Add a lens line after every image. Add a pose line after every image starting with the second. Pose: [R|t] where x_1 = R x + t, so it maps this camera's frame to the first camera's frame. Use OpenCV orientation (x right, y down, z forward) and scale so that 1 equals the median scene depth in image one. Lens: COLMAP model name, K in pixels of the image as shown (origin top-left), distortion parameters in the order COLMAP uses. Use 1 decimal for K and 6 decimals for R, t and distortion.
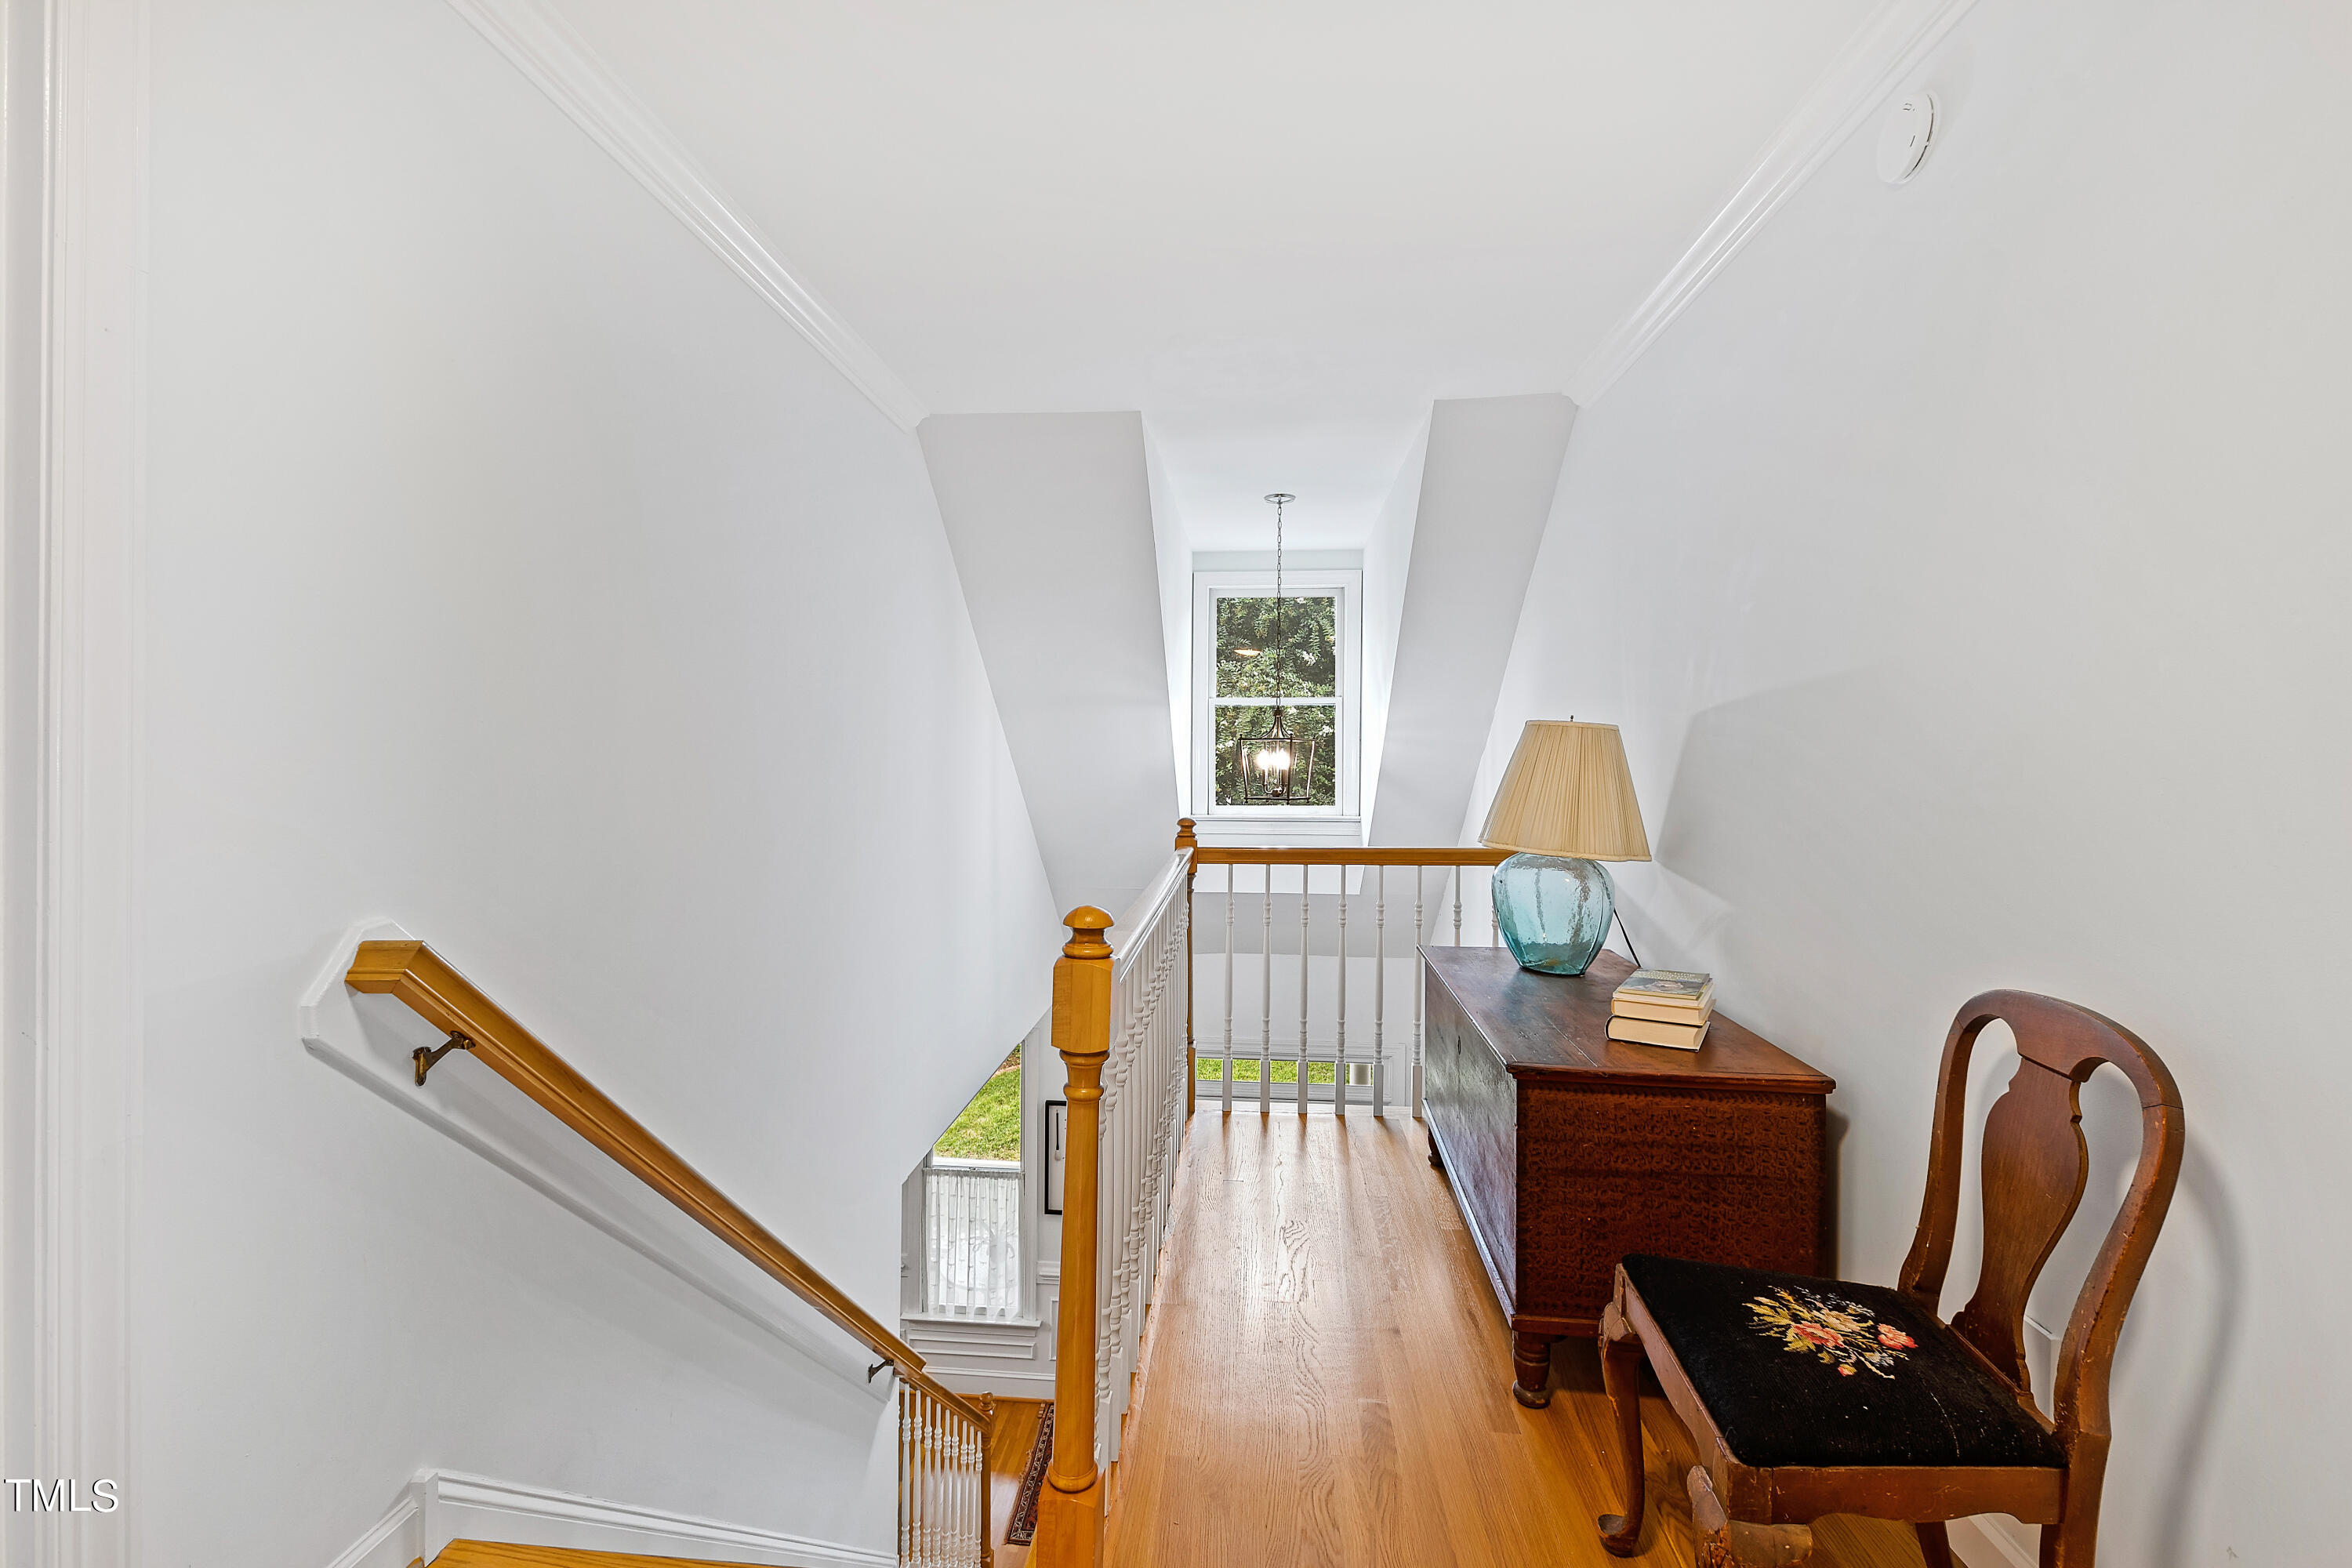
lens RADIAL K [[1027.0, 0, 1170.8], [0, 1027.0, 774.3], [0, 0, 1]] dist [0.008048, -0.003307]
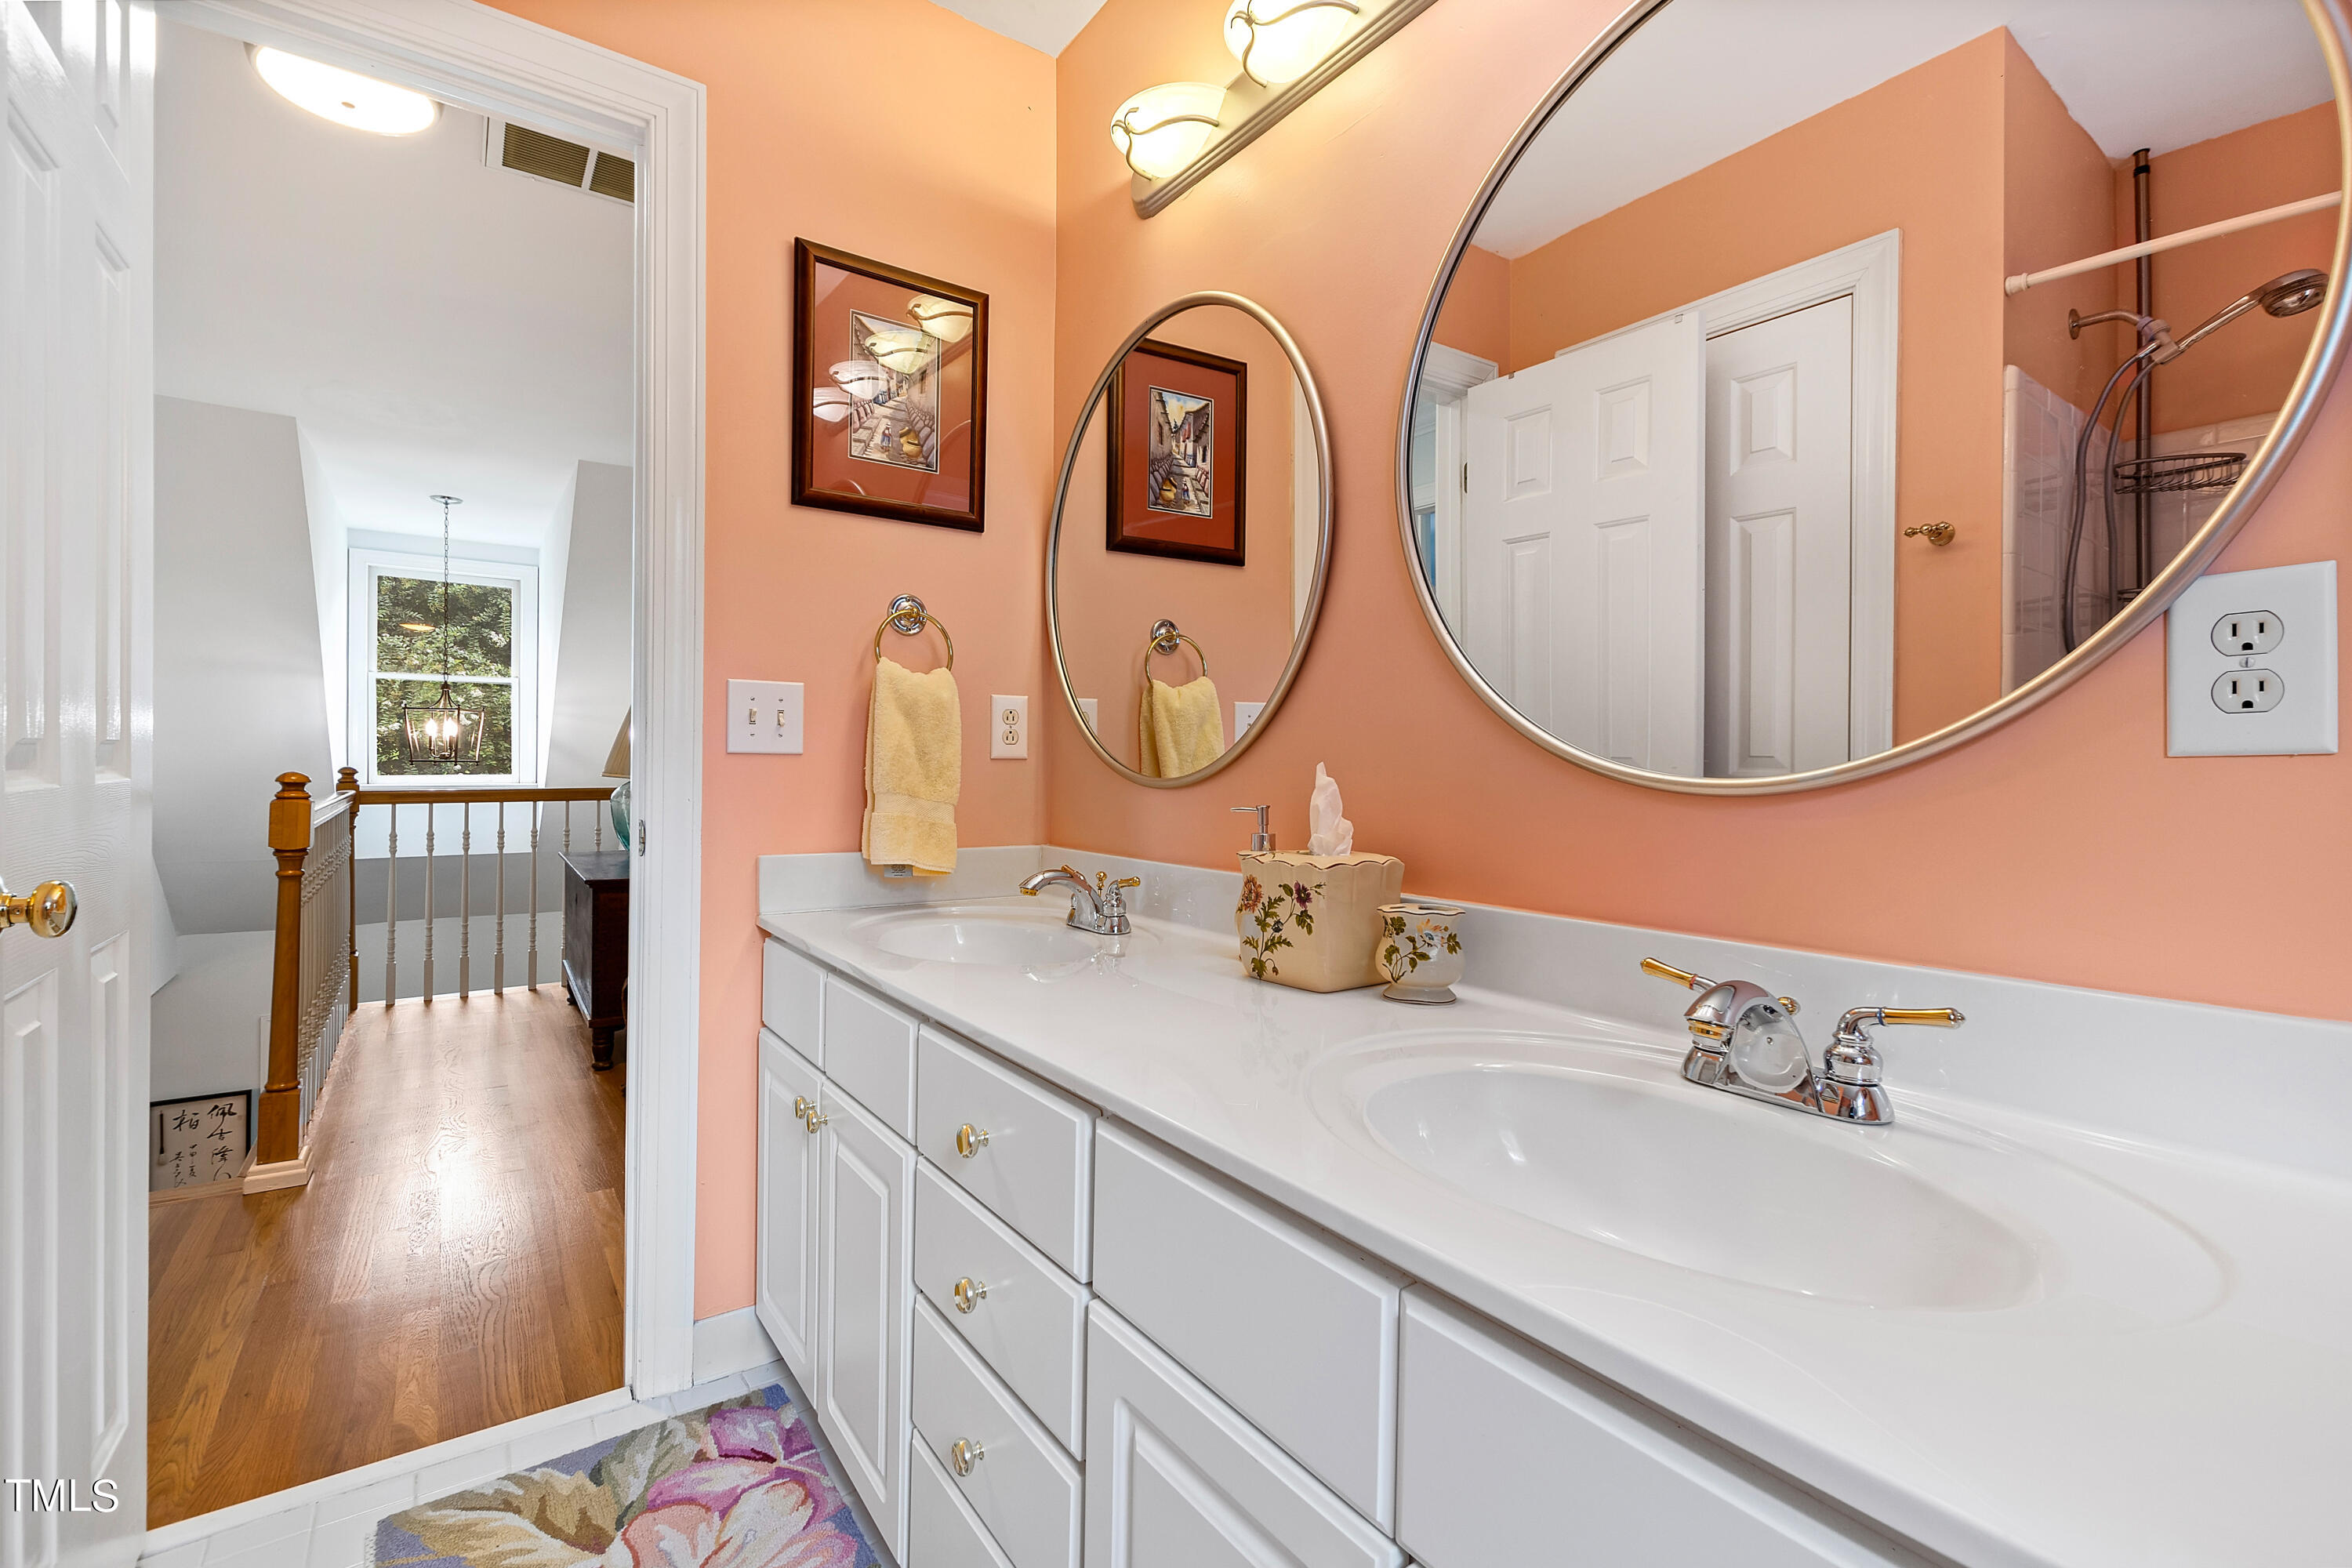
lens RADIAL K [[1027.0, 0, 1155.2], [0, 1027.0, 776.4], [0, 0, 1]] dist [0.008048, -0.003307]
pose [[0.769971, -0.002219, 0.638075, -0.017137], [0.000445, 0.999996, 0.002942, 0.032324], [-0.638078, -0.001981, 0.769969, -0.335880]]
